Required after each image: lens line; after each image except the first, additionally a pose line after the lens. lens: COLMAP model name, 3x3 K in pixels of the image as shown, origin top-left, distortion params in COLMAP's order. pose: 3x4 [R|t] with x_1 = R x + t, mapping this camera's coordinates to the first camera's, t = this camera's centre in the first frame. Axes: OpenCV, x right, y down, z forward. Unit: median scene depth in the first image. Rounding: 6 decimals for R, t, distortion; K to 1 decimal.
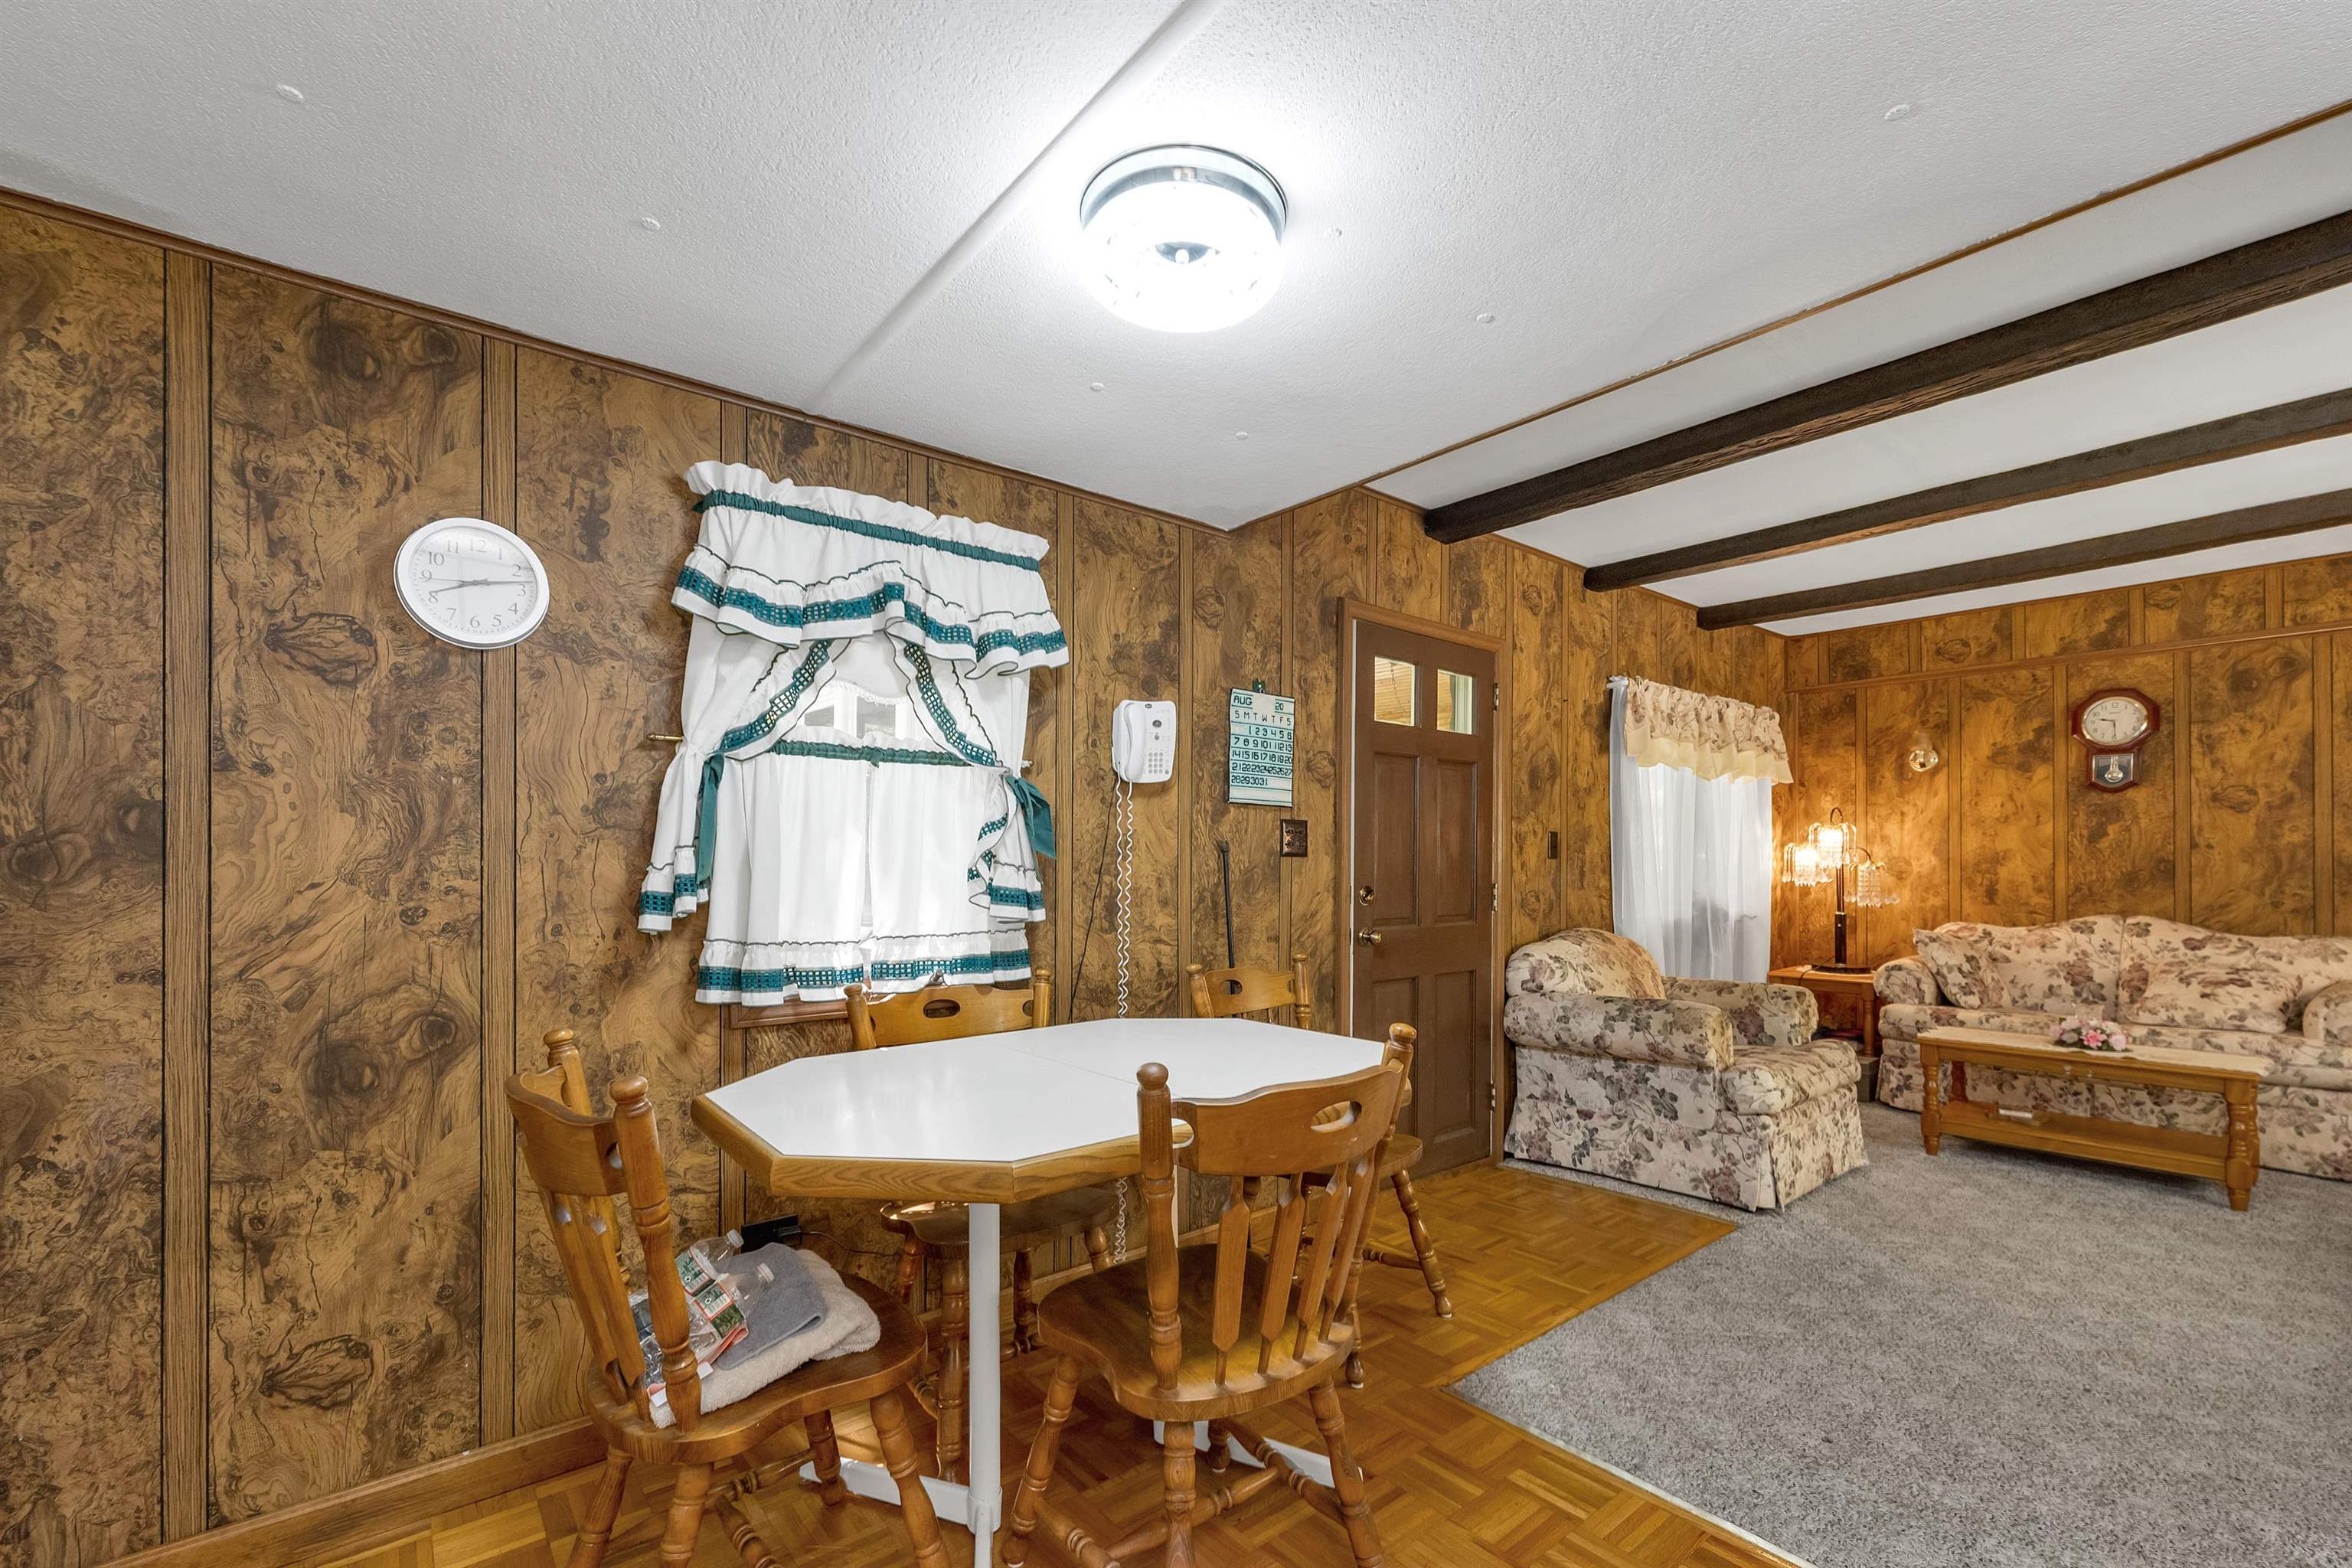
lens RADIAL K [[973.7, 0, 1170.5], [0, 973.7, 856.4], [0, 0, 1]] dist [0.003739, -0.000562]
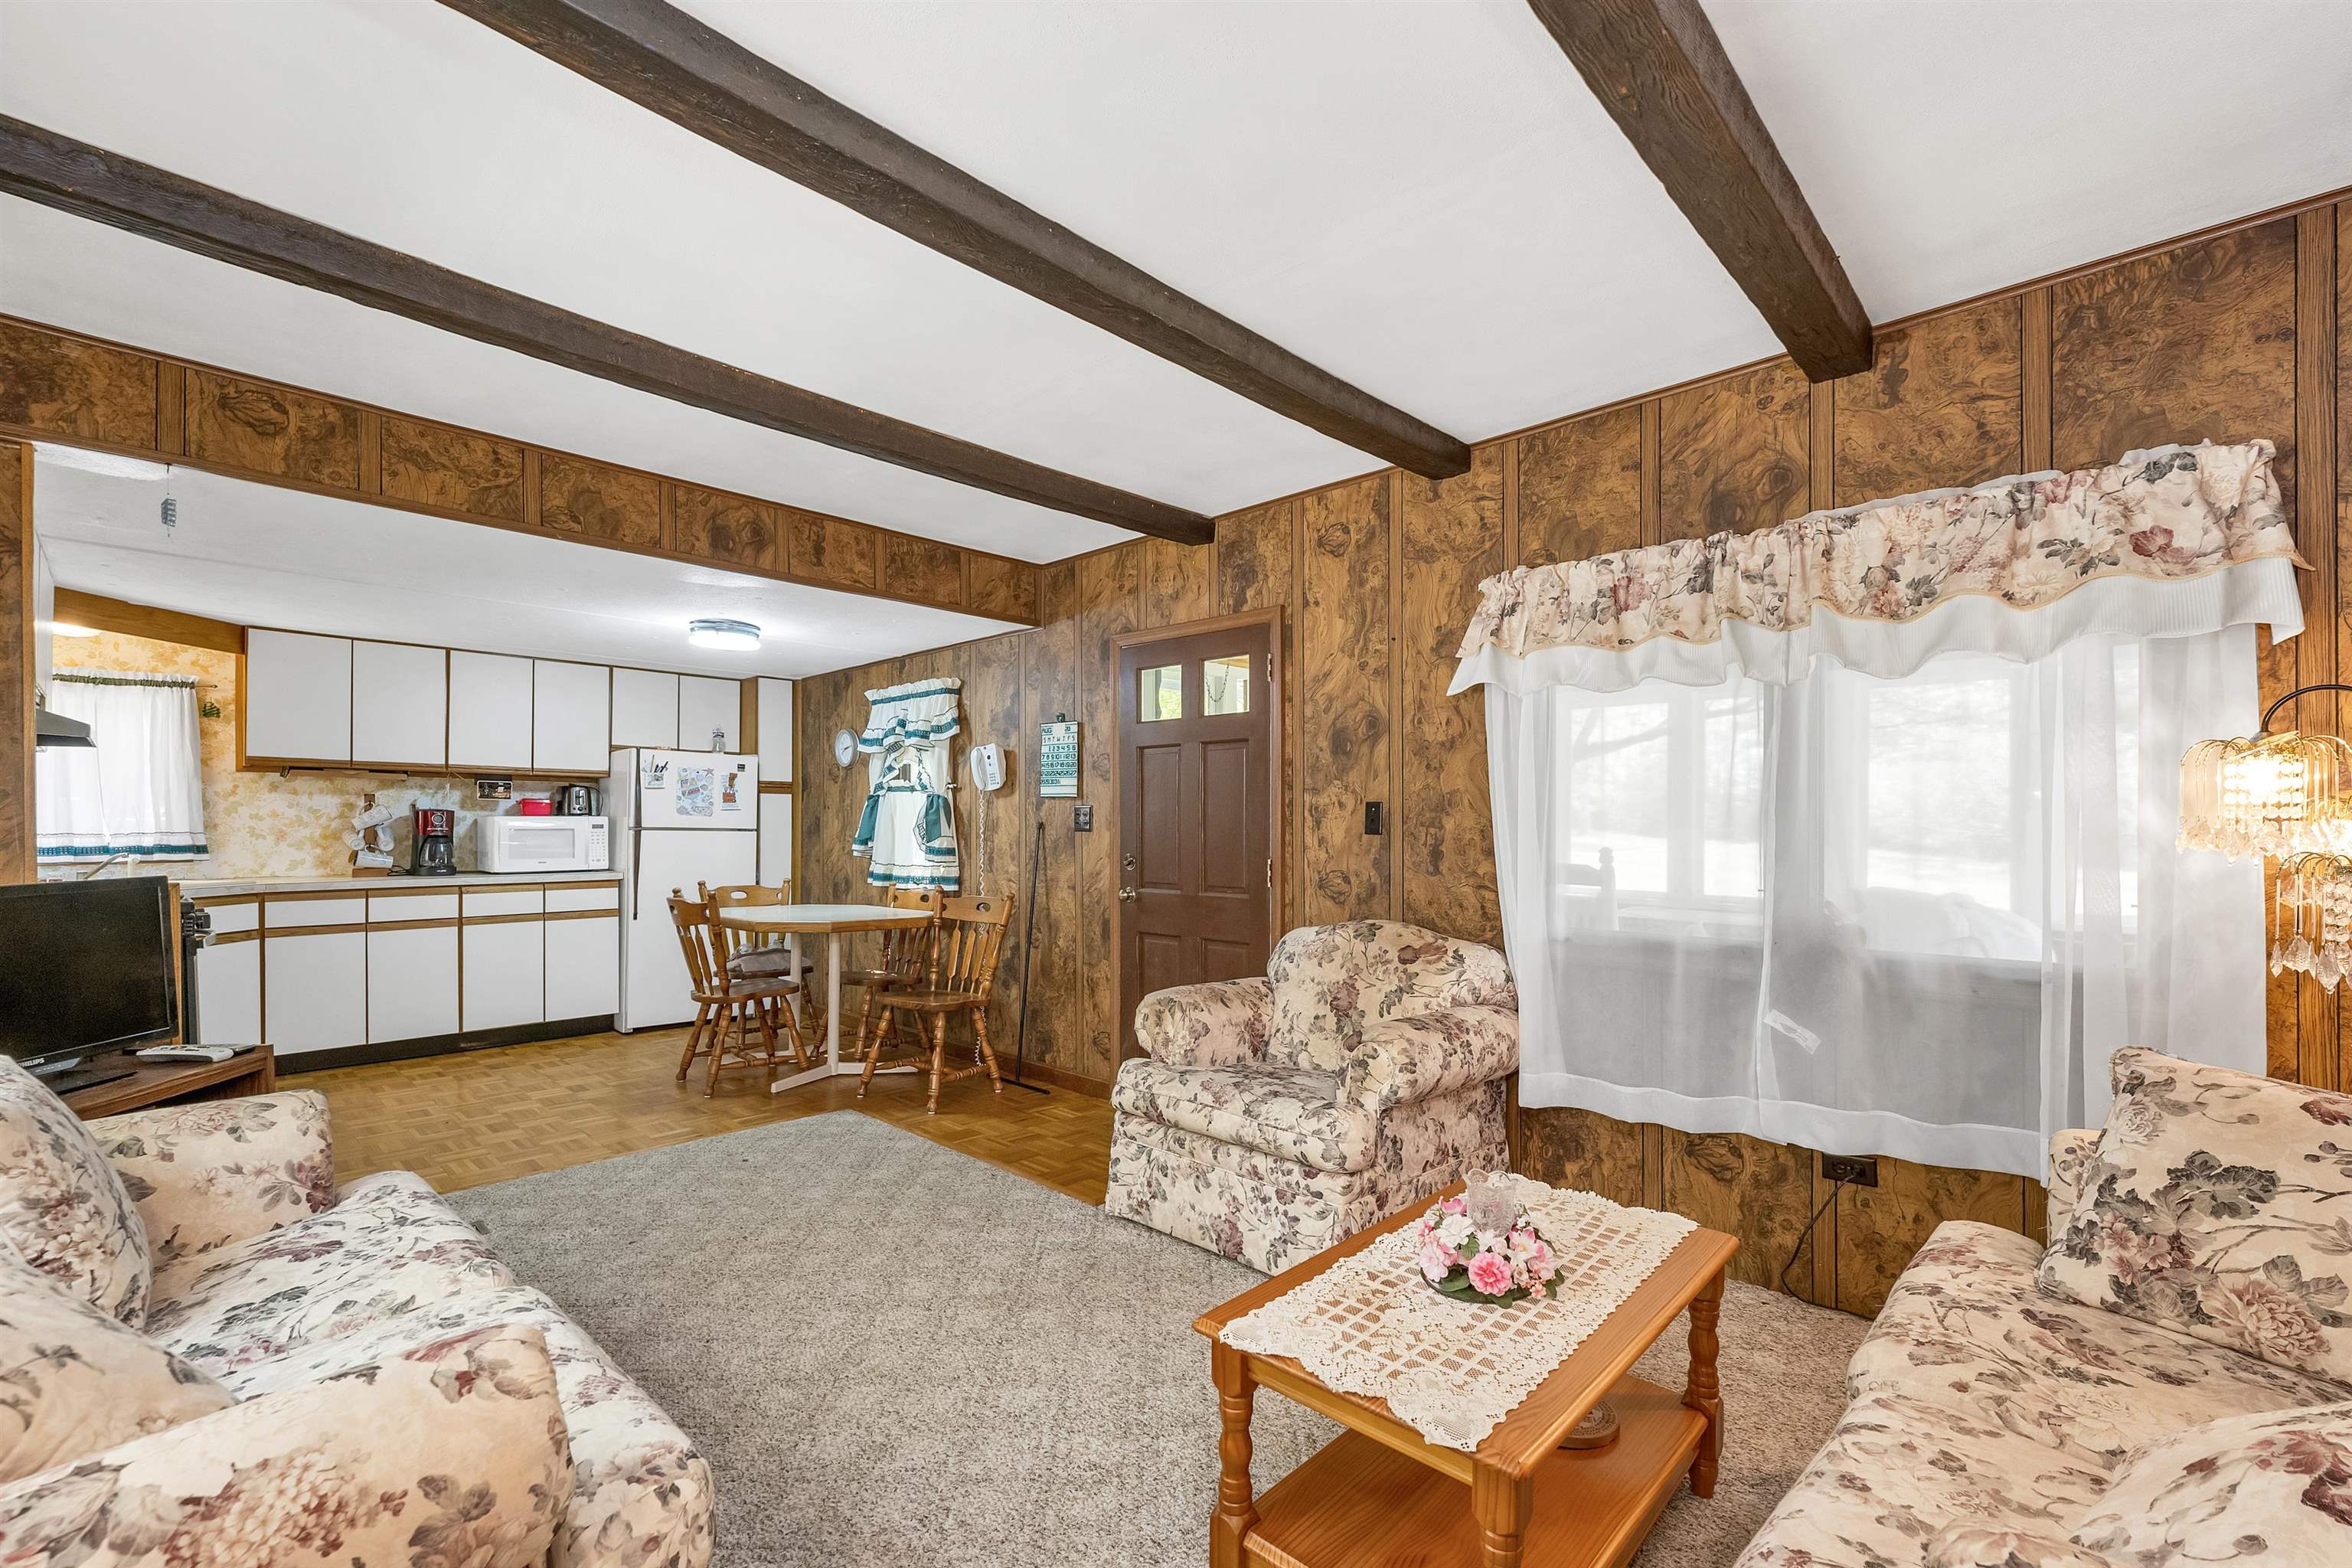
lens RADIAL K [[973.7, 0, 1167.5], [0, 973.7, 831.3], [0, 0, 1]] dist [0.003739, -0.000562]
pose [[0.144875, 0.001371, -0.989449, 1.220016], [-0.000001, 0.999999, 0.001386, -0.001494], [0.989450, -0.000200, 0.144875, 0.721022]]
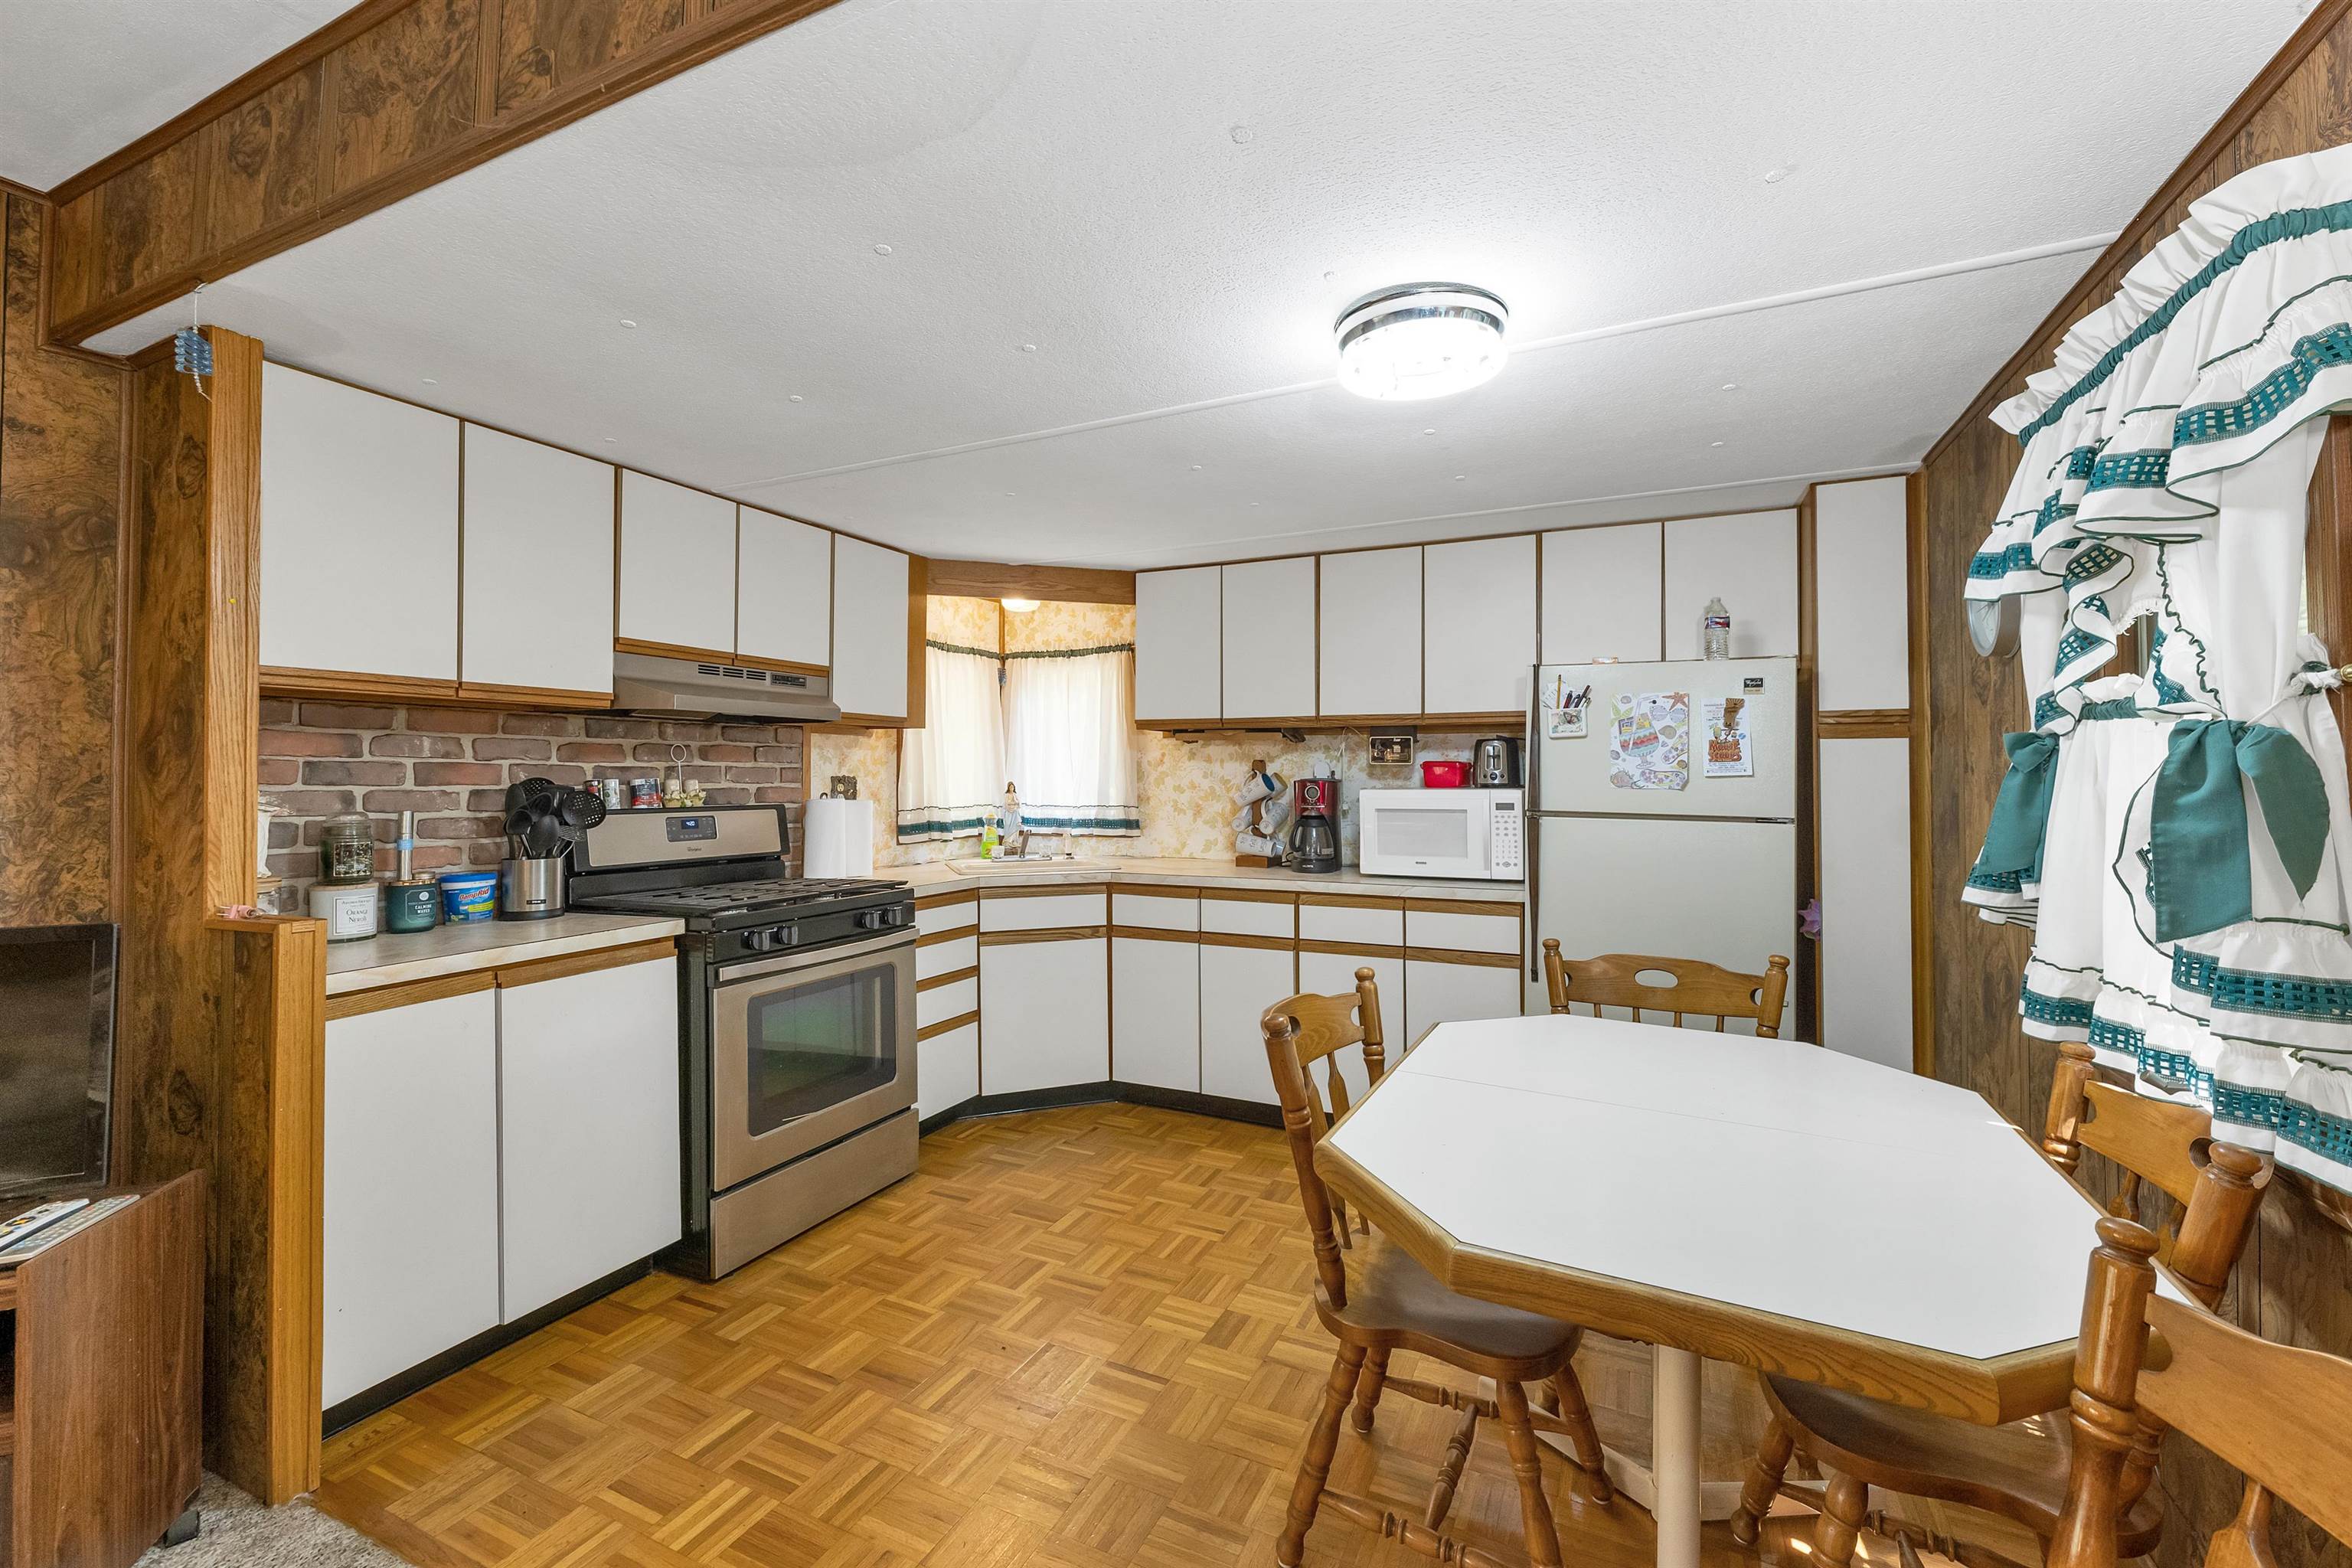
lens RADIAL K [[973.7, 0, 1174.5], [0, 973.7, 761.8], [0, 0, 1]] dist [0.003739, -0.000562]
pose [[-0.893771, -0.008007, -0.448453, 0.287650], [-0.001539, 0.999889, -0.014786, -0.033091], [0.448521, -0.012525, -0.893684, 0.722159]]
